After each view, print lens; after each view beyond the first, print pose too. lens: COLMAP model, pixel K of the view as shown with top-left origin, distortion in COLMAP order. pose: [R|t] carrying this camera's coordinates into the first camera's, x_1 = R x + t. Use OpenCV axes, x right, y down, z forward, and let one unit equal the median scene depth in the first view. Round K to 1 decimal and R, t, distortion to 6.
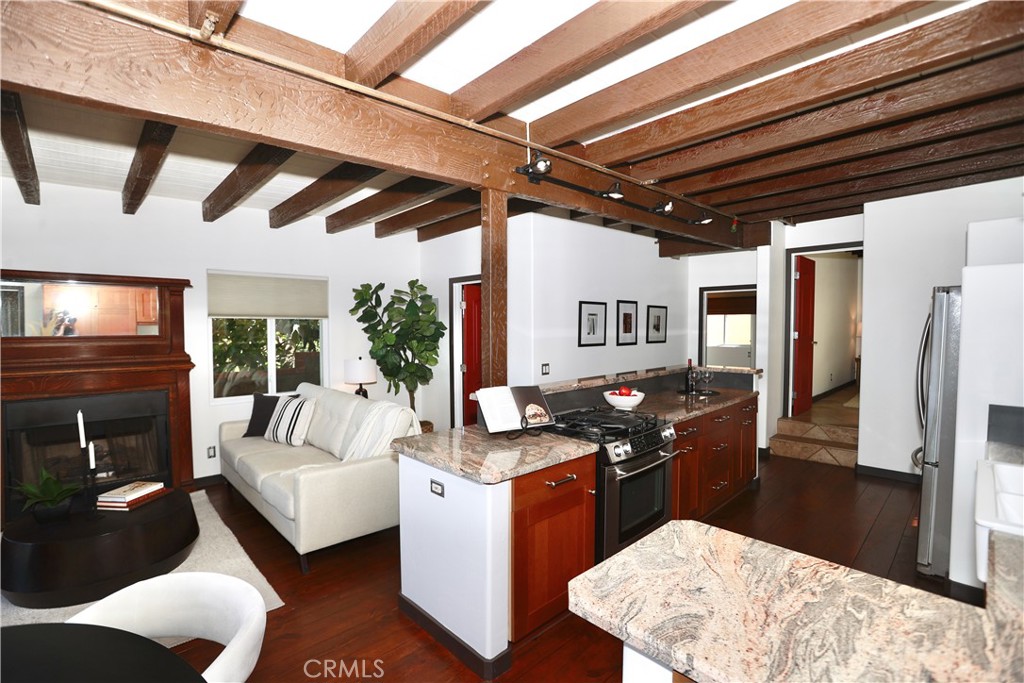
lens RADIAL K [[467.5, 0, 510.4], [0, 467.5, 342.4], [0, 0, 1]] dist [-0.050492, 0.017997]
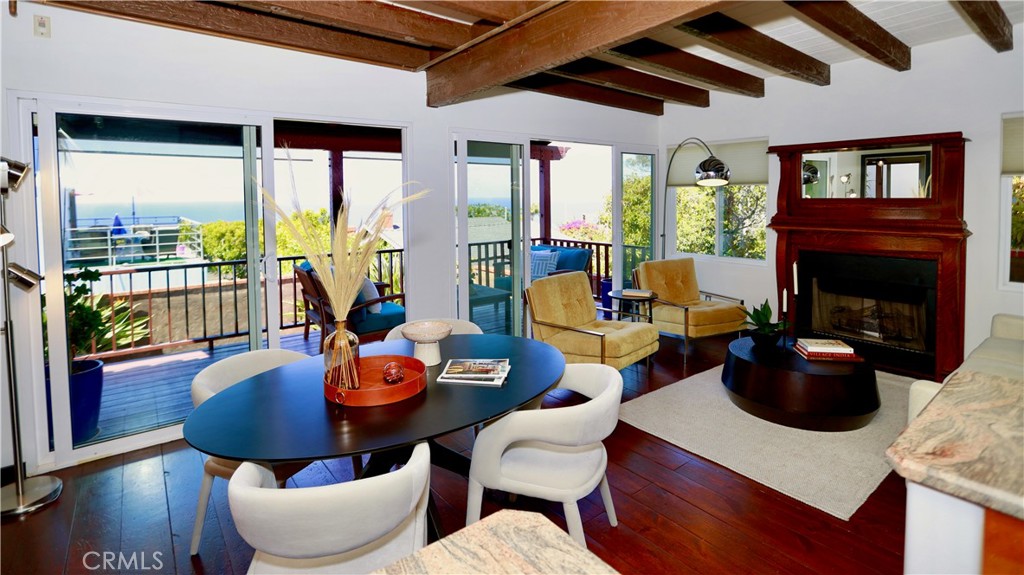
lens RADIAL K [[496.7, 0, 516.4], [0, 496.7, 216.9], [0, 0, 1]] dist [-0.018679, 0.000208]
pose [[-0.096589, 0.046525, -0.994236, 0.205786], [-0.024457, 0.998494, 0.049100, -0.005069], [0.995024, 0.029058, -0.095306, 0.224814]]
